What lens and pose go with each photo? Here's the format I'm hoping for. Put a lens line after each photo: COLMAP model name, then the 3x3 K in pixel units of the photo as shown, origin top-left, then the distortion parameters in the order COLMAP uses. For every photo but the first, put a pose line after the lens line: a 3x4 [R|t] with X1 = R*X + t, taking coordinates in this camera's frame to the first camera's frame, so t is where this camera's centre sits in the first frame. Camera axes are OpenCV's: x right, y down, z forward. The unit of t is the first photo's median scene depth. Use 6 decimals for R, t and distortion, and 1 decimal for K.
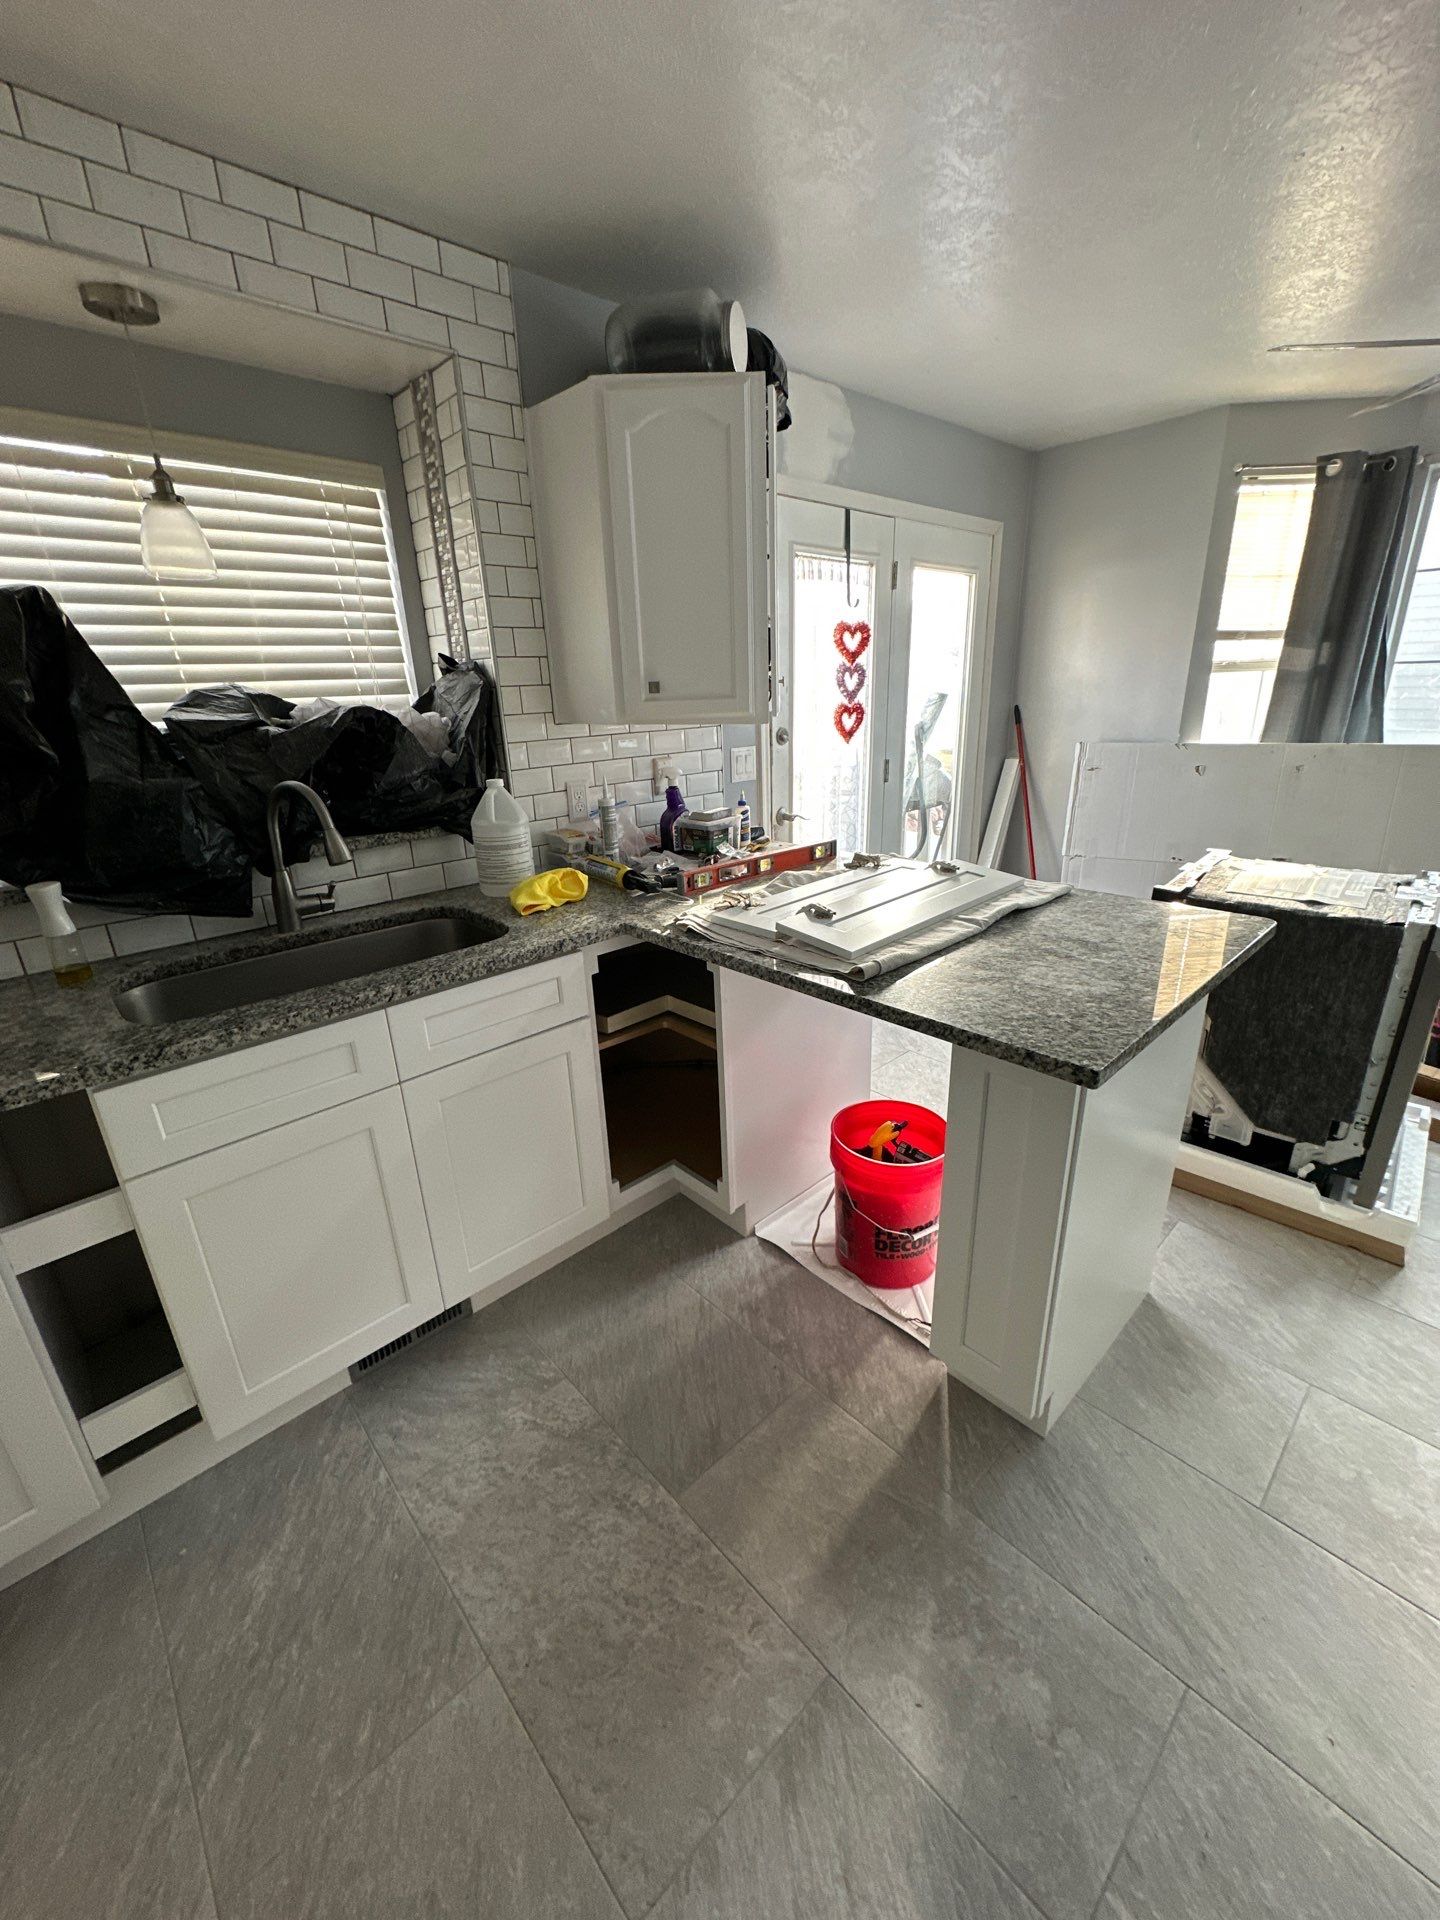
lens RADIAL K [[766.7, 0, 720.8], [0, 766.7, 960.1], [0, 0, 1]] dist [-0.003408, 0.001198]
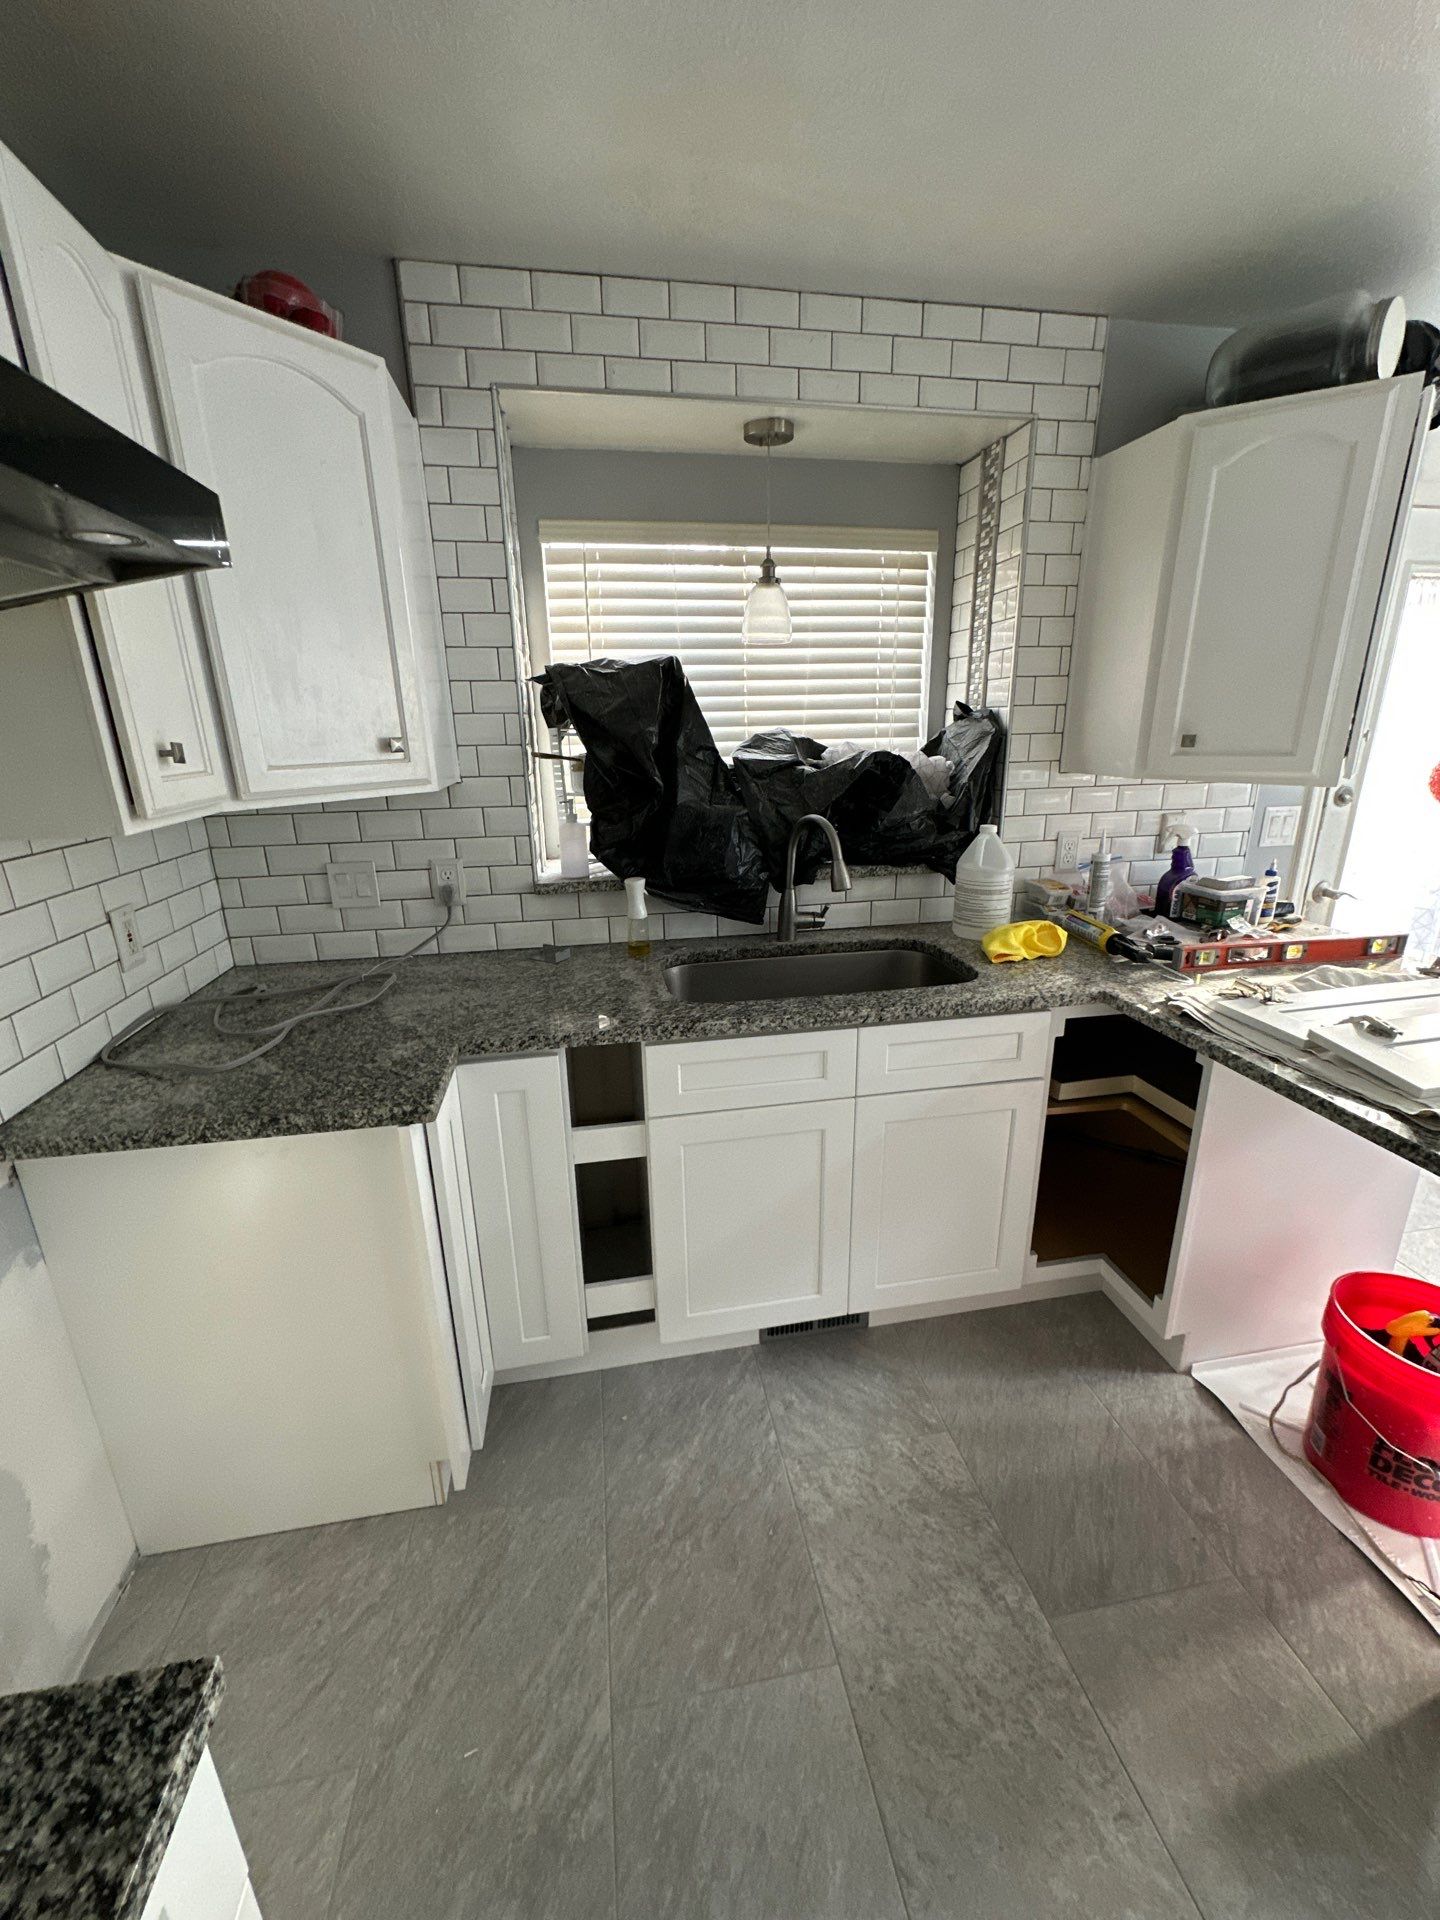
lens RADIAL K [[766.7, 0, 722.1], [0, 766.7, 960.6], [0, 0, 1]] dist [-0.003408, 0.001198]
pose [[0.839680, 0.176114, -0.513733, -0.043350], [-0.193004, 0.980977, 0.020832, -0.013995], [0.507628, 0.081661, 0.857697, -0.042929]]
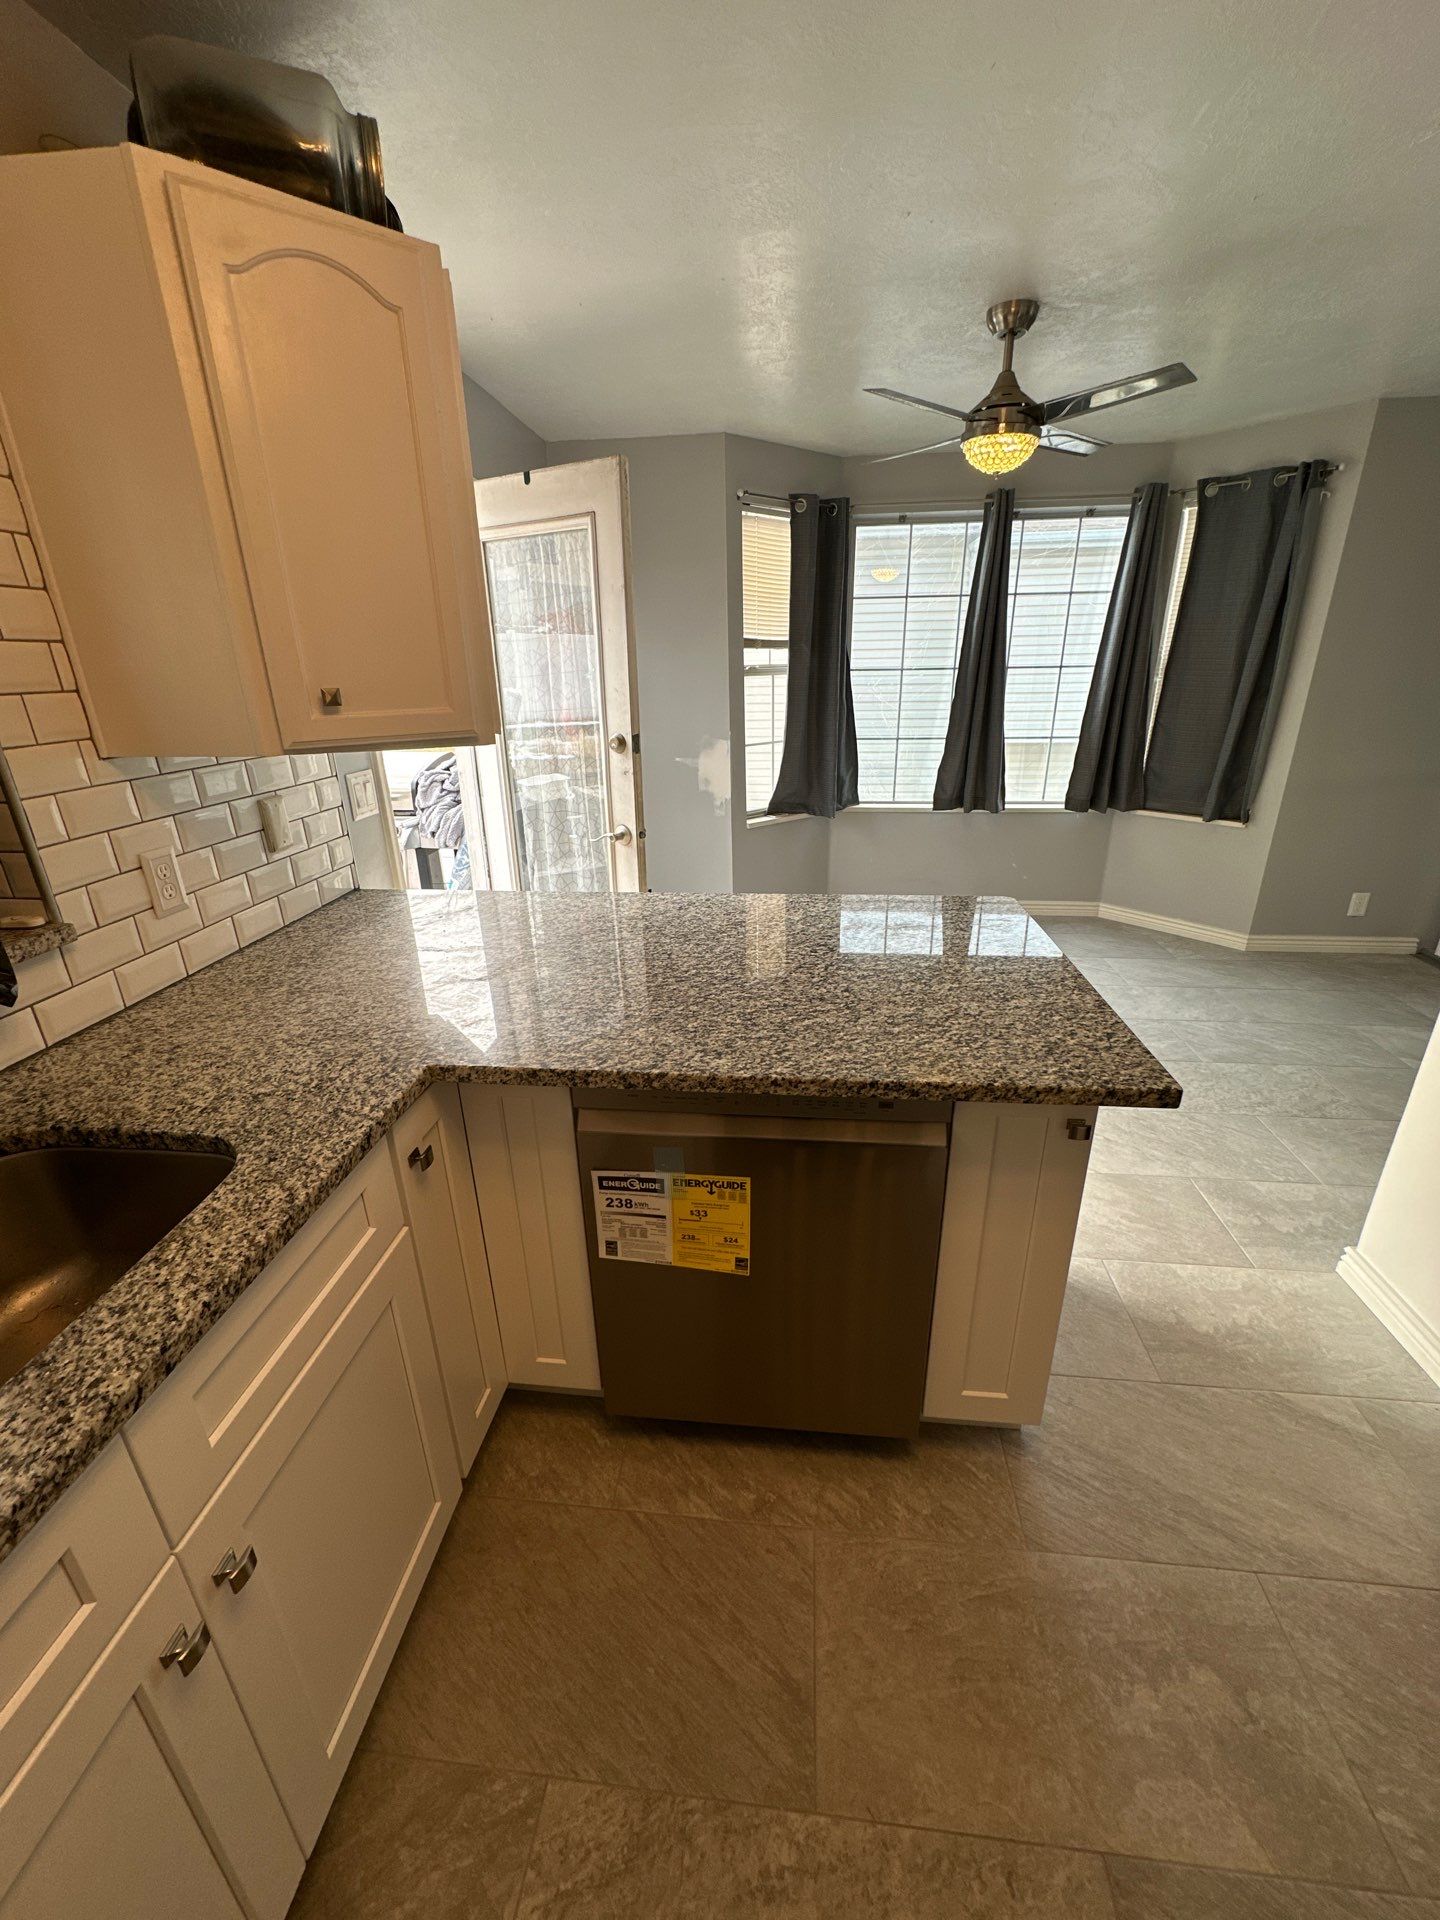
lens RADIAL K [[766.7, 0, 722.7], [0, 766.7, 960.5], [0, 0, 1]] dist [-0.003408, 0.001198]
pose [[0.755064, -0.217265, 0.618607, -0.319808], [0.213707, 0.973528, 0.081072, -0.135060], [-0.619845, 0.070985, 0.781507, 0.337940]]
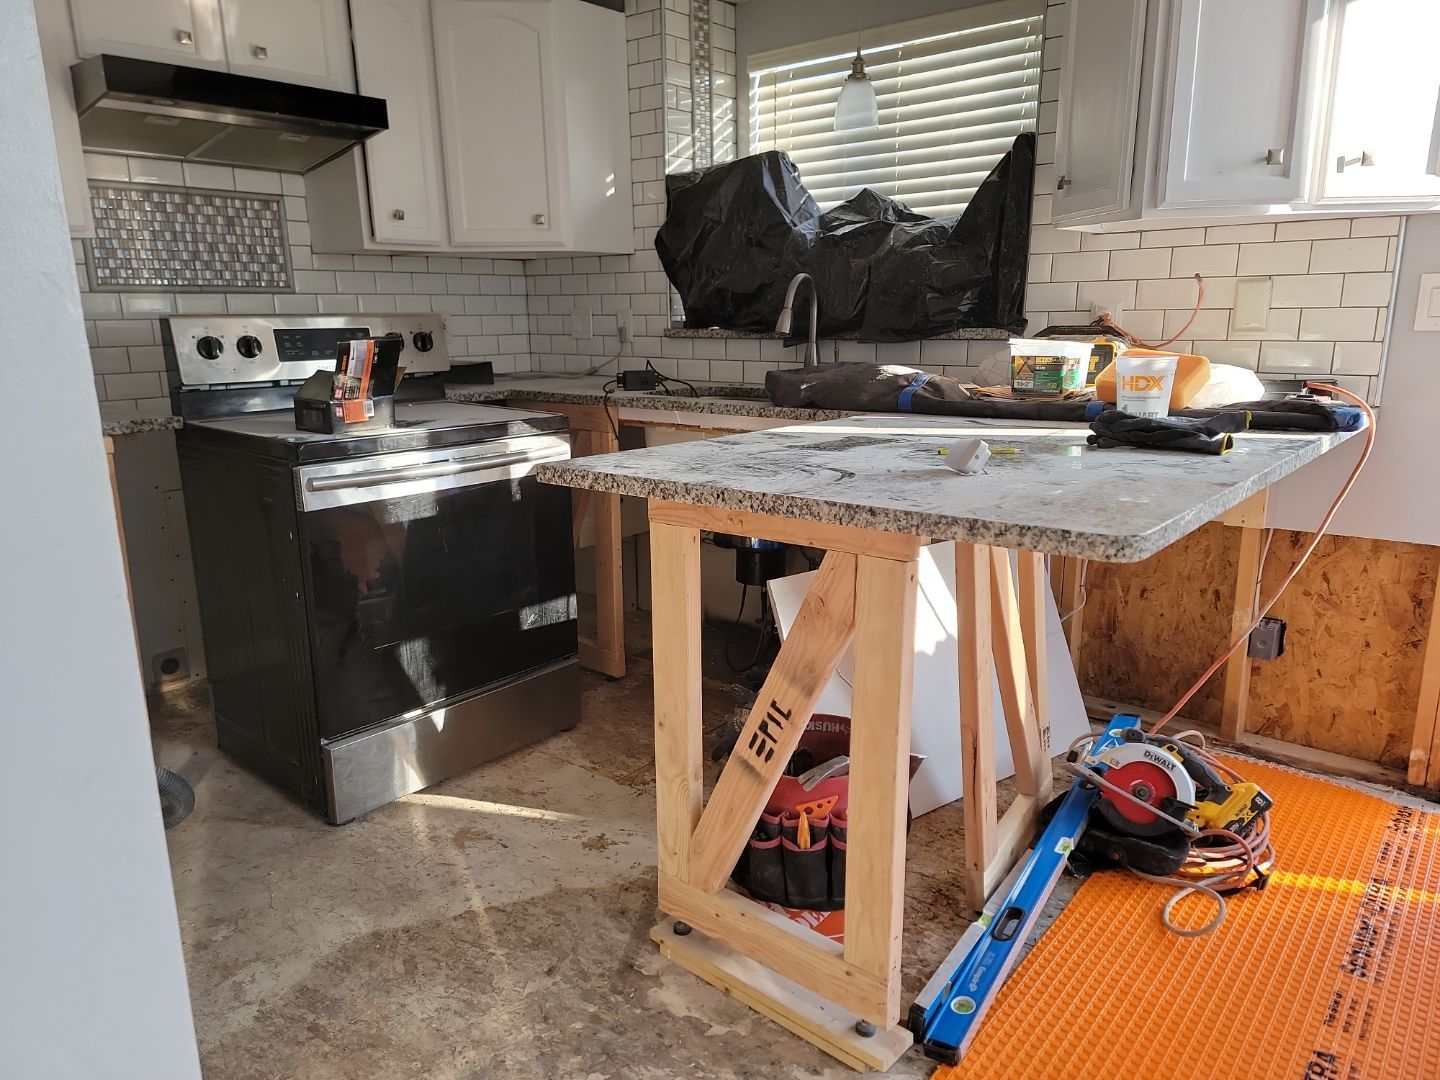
lens RADIAL K [[983.9, 0, 718.9], [0, 983.9, 545.2], [0, 0, 1]] dist [0.062833, -0.050884]
pose [[0.149348, 0.267945, -0.951788, 1.158419], [-0.327054, 0.921790, 0.208181, -0.094551], [0.933130, 0.280194, 0.225300, 0.545780]]
